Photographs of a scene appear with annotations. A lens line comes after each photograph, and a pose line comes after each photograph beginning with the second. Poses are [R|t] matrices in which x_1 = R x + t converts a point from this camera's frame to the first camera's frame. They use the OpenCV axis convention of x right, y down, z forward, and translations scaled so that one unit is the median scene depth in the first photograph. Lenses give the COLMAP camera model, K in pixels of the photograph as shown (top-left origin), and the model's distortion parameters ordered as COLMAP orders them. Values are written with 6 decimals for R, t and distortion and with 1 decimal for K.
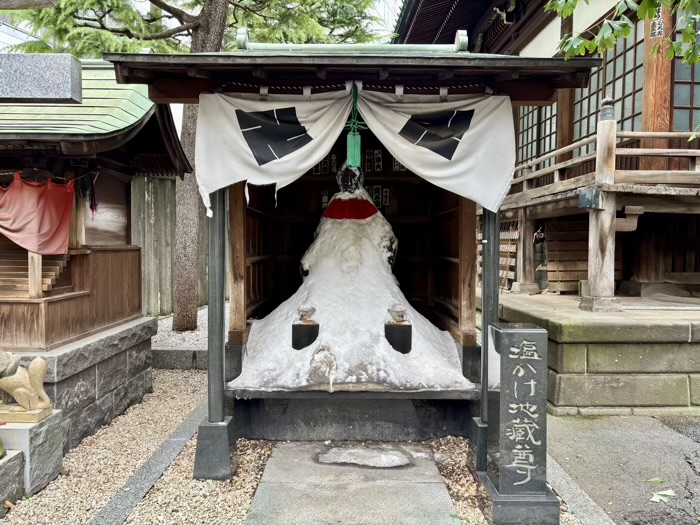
lens RADIAL K [[526.4, 0, 350.0], [0, 526.4, 262.5], [0, 0, 1]] dist [0.092038, -0.152009]
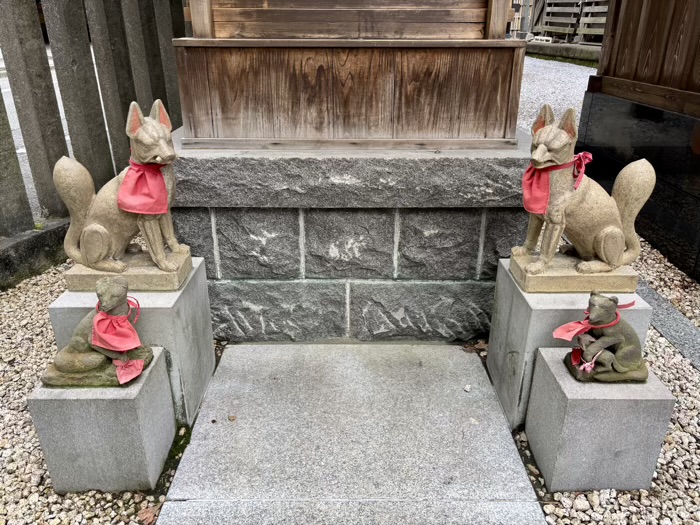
lens RADIAL K [[526.4, 0, 350.0], [0, 526.4, 262.5], [0, 0, 1]] dist [0.092038, -0.152009]
pose [[0.999957, -0.006434, -0.006694, -0.667879], [0.008458, 0.928572, 0.371055, 0.069433], [0.003829, -0.371096, 0.928587, 0.430979]]
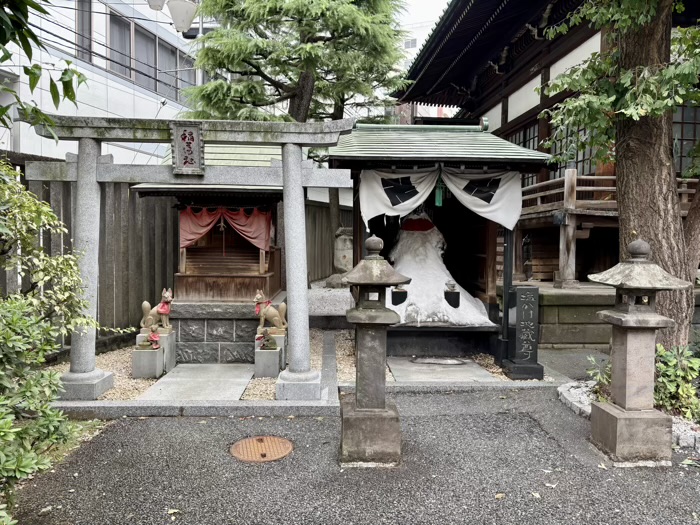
lens RADIAL K [[522.3, 0, 350.0], [0, 522.3, 262.5], [0, 0, 1]] dist [0.073922, -0.098397]
pose [[0.999349, 0.003341, 0.035923, -0.324196], [-0.003266, 0.999992, -0.002156, 0.025996], [-0.035930, 0.002037, 0.999352, -0.764786]]
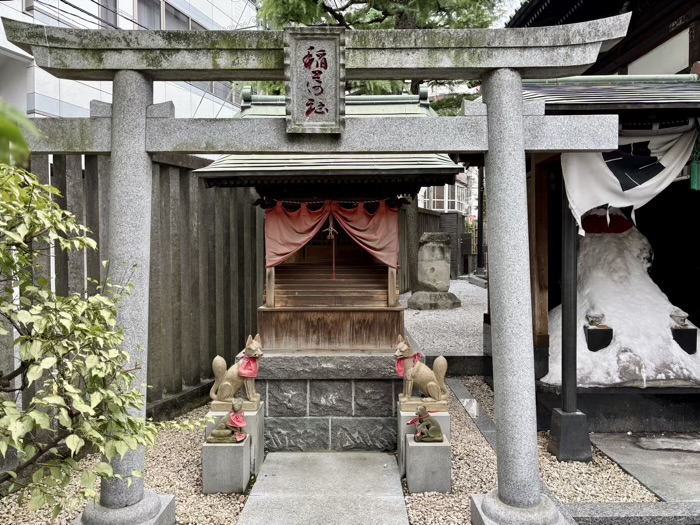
lens RADIAL K [[541.5, 0, 350.0], [0, 541.5, 262.5], [0, 0, 1]] dist [0.087035, -0.114695]
pose [[0.999821, -0.012977, -0.013789, -0.615533], [0.012730, 0.999759, -0.017879, -0.009356], [0.014017, 0.017700, 0.999745, -0.178394]]
